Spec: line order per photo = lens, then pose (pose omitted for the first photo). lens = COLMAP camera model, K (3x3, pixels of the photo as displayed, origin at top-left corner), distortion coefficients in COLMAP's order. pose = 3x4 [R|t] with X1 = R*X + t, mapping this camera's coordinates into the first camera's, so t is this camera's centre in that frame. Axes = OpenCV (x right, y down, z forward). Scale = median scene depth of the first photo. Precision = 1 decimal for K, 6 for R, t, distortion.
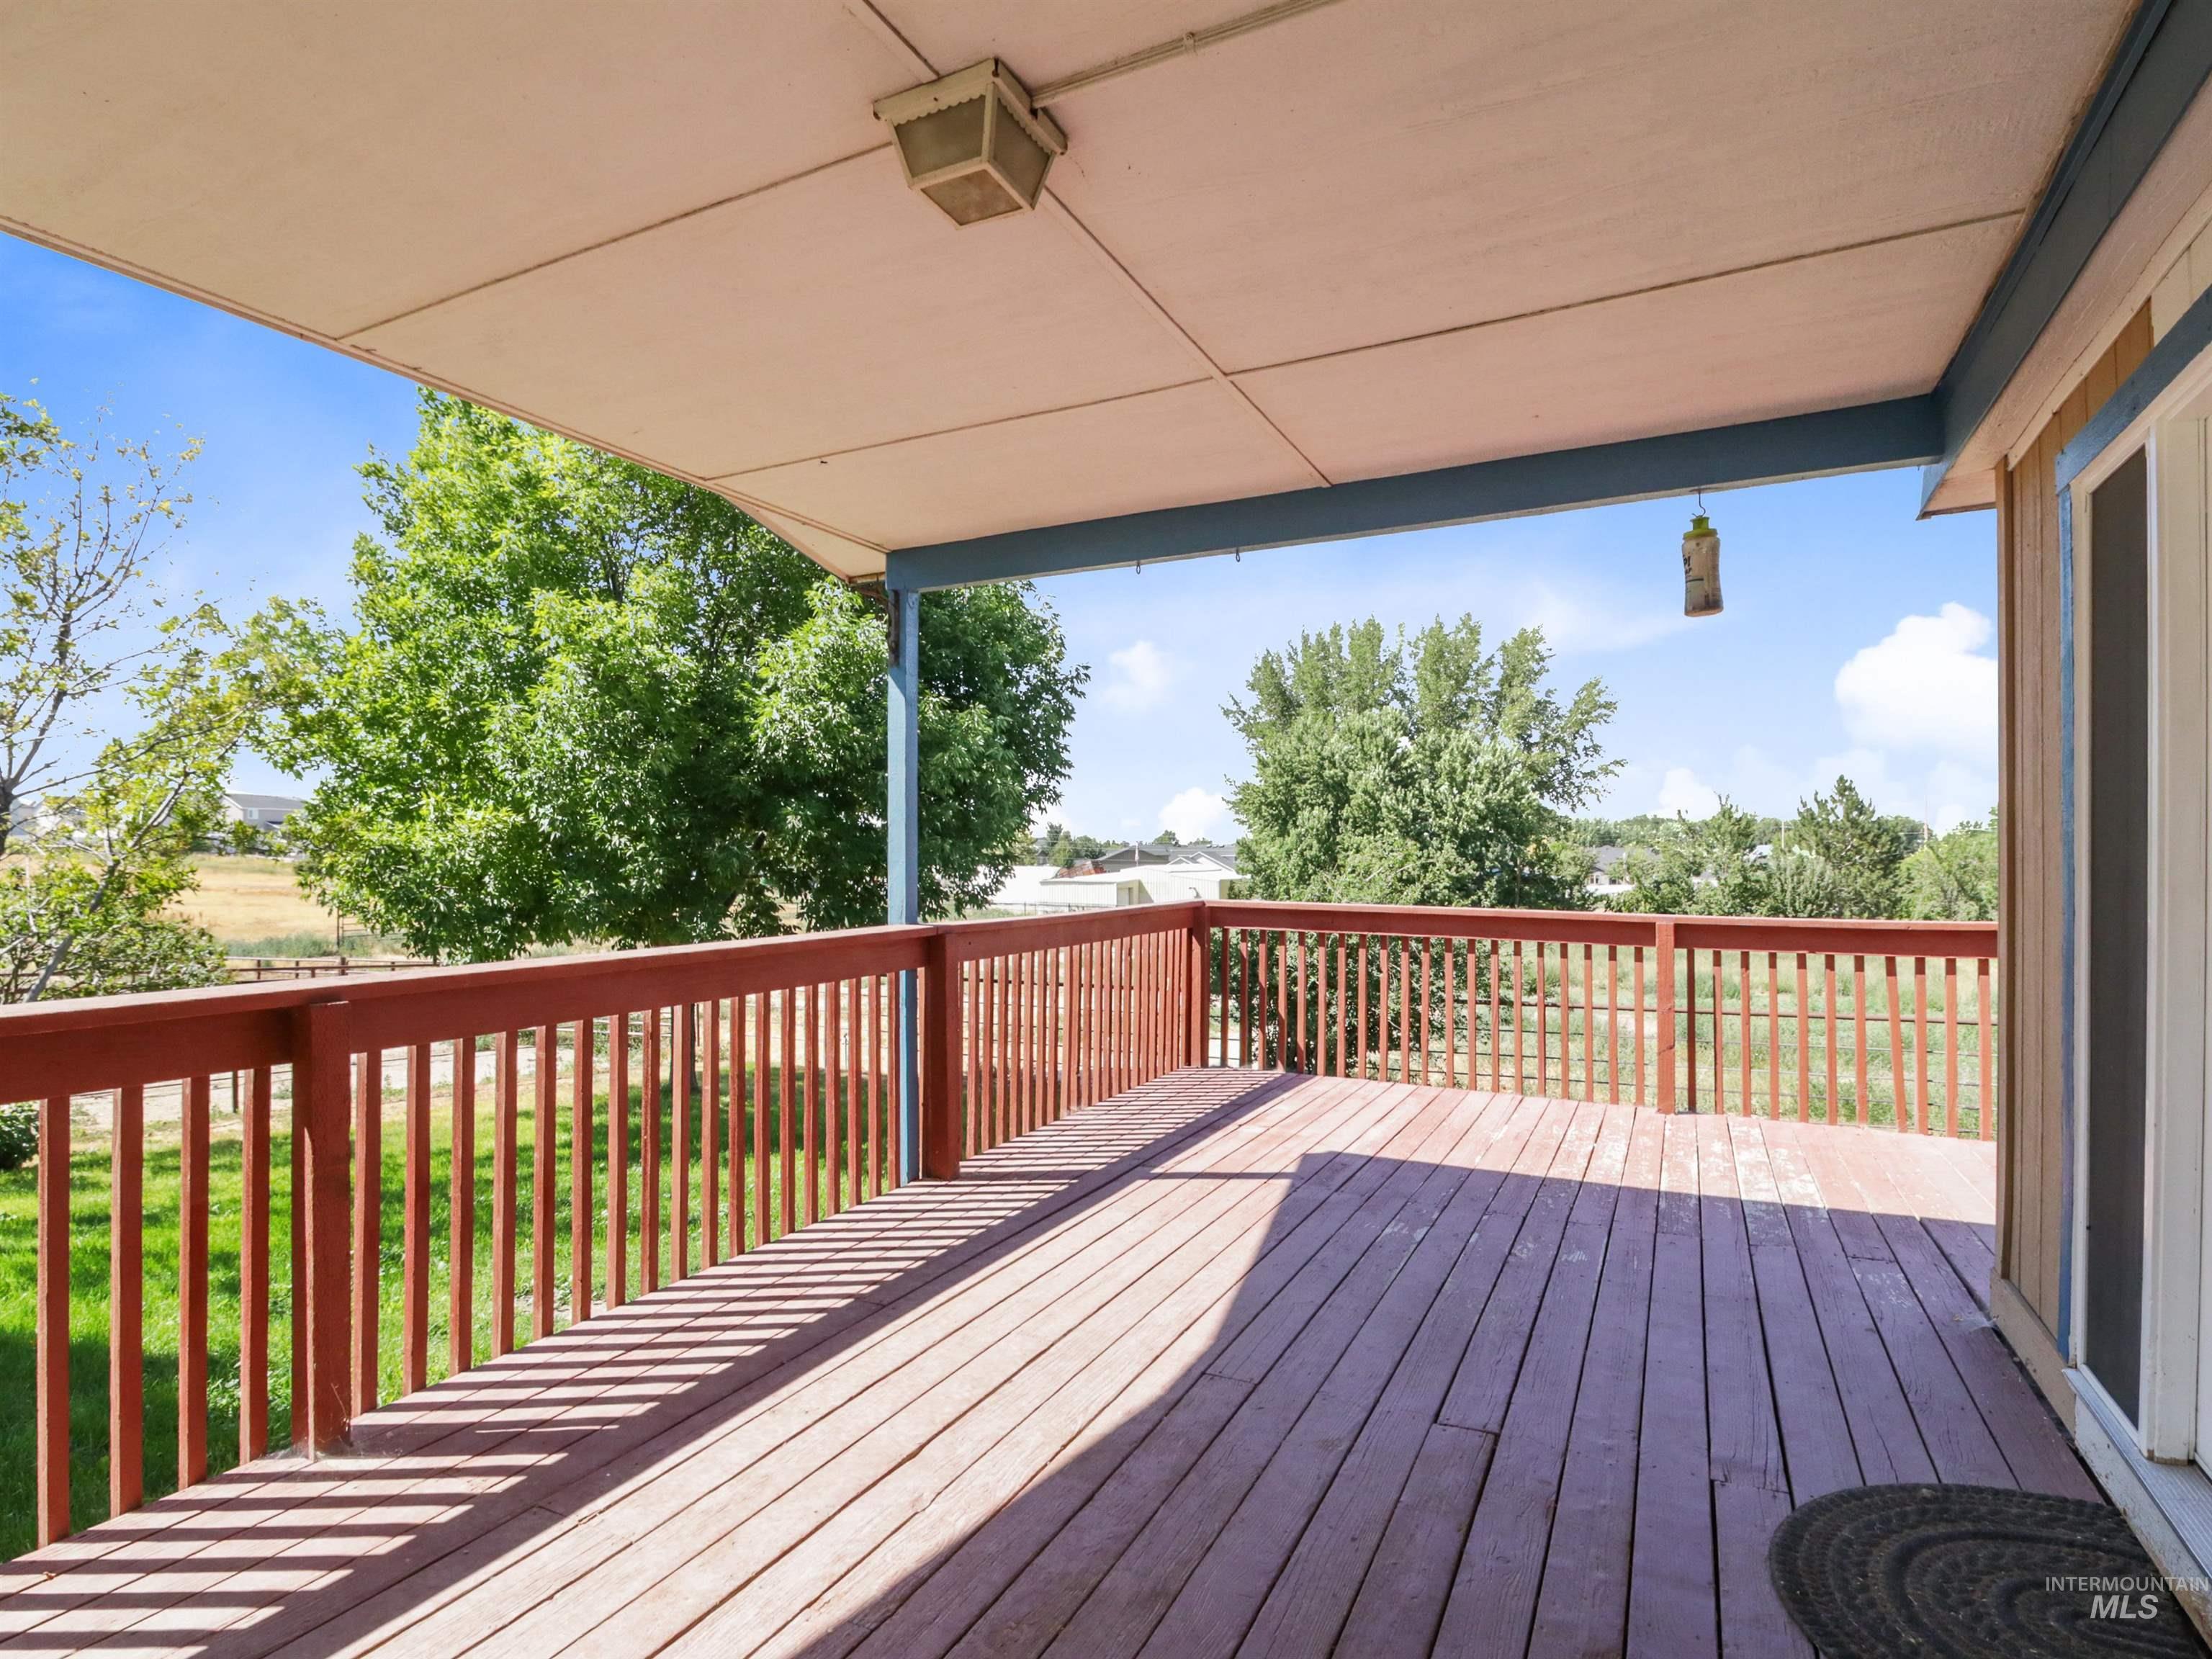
lens RADIAL K [[1166.6, 0, 1102.3], [0, 1166.6, 837.9], [0, 0, 1]] dist [-0.025141, -0.001678]
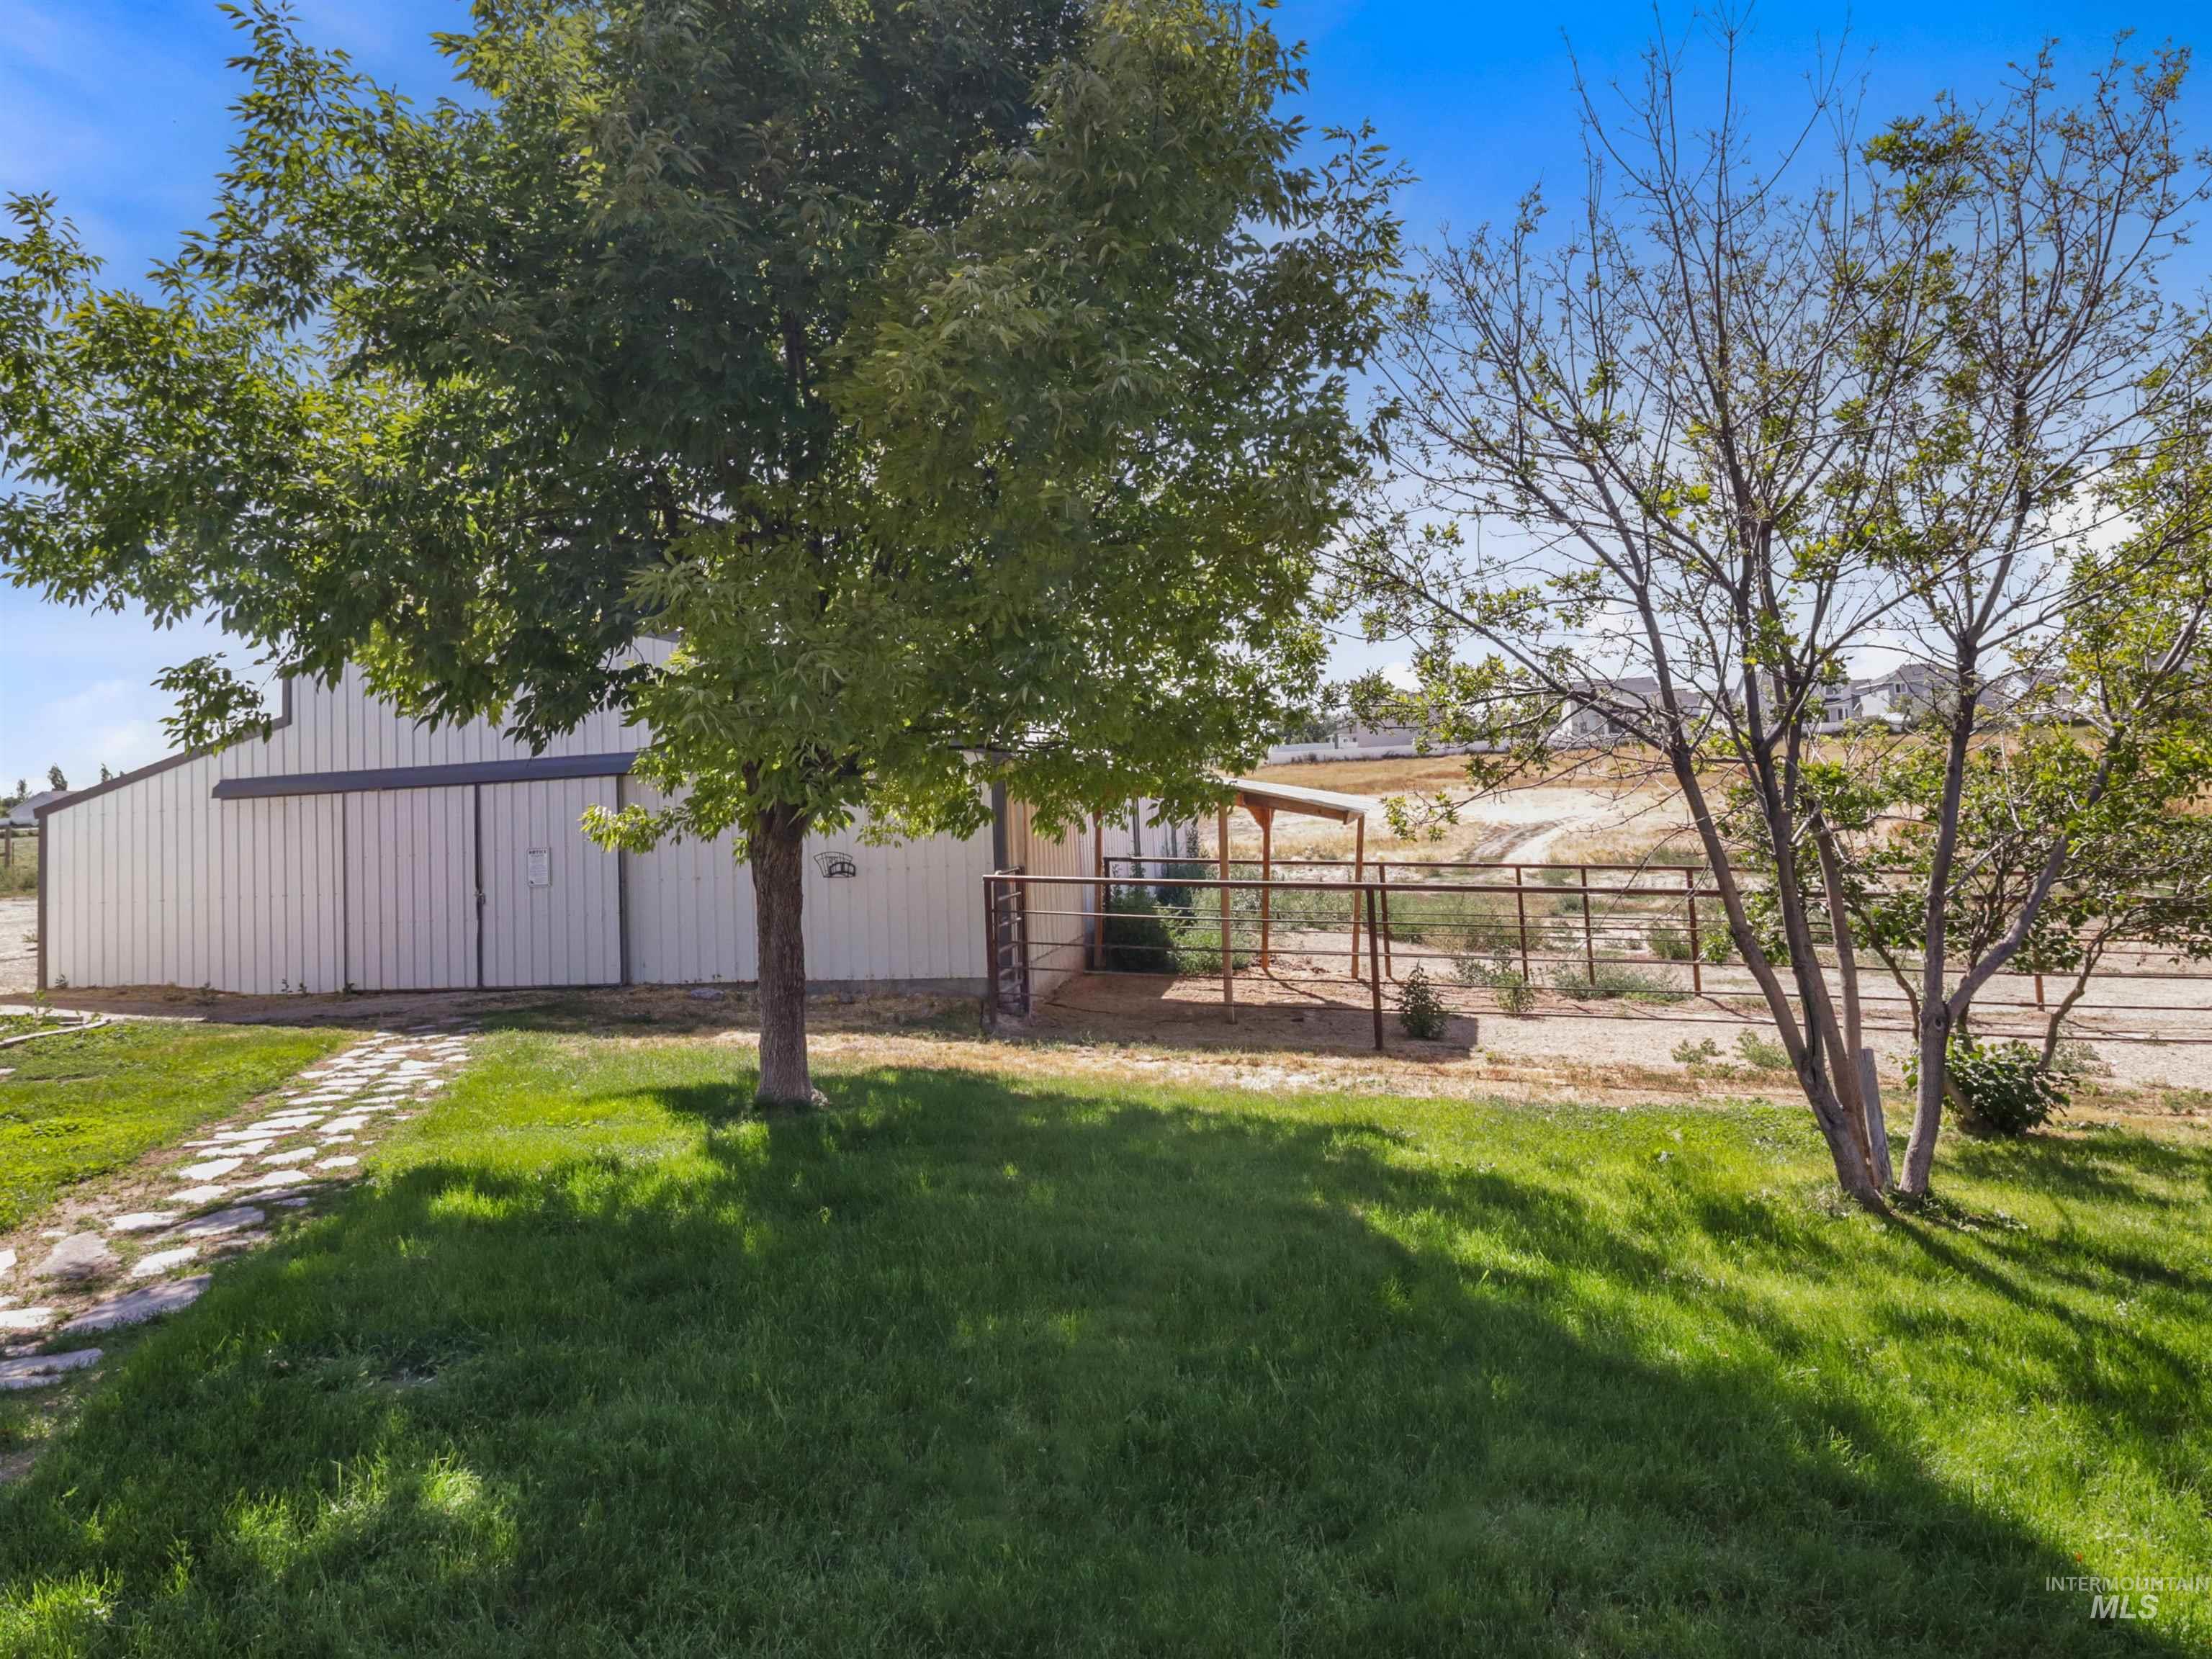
lens RADIAL K [[1321.9, 0, 1095.2], [0, 1321.9, 718.6], [0, 0, 1]] dist [0.000299, -0.013974]
pose [[0.219689, -0.054896, -0.974024, -0.236231], [0.070774, 0.996682, -0.040210, 0.002223], [0.972999, -0.060102, 0.222845, 0.233074]]
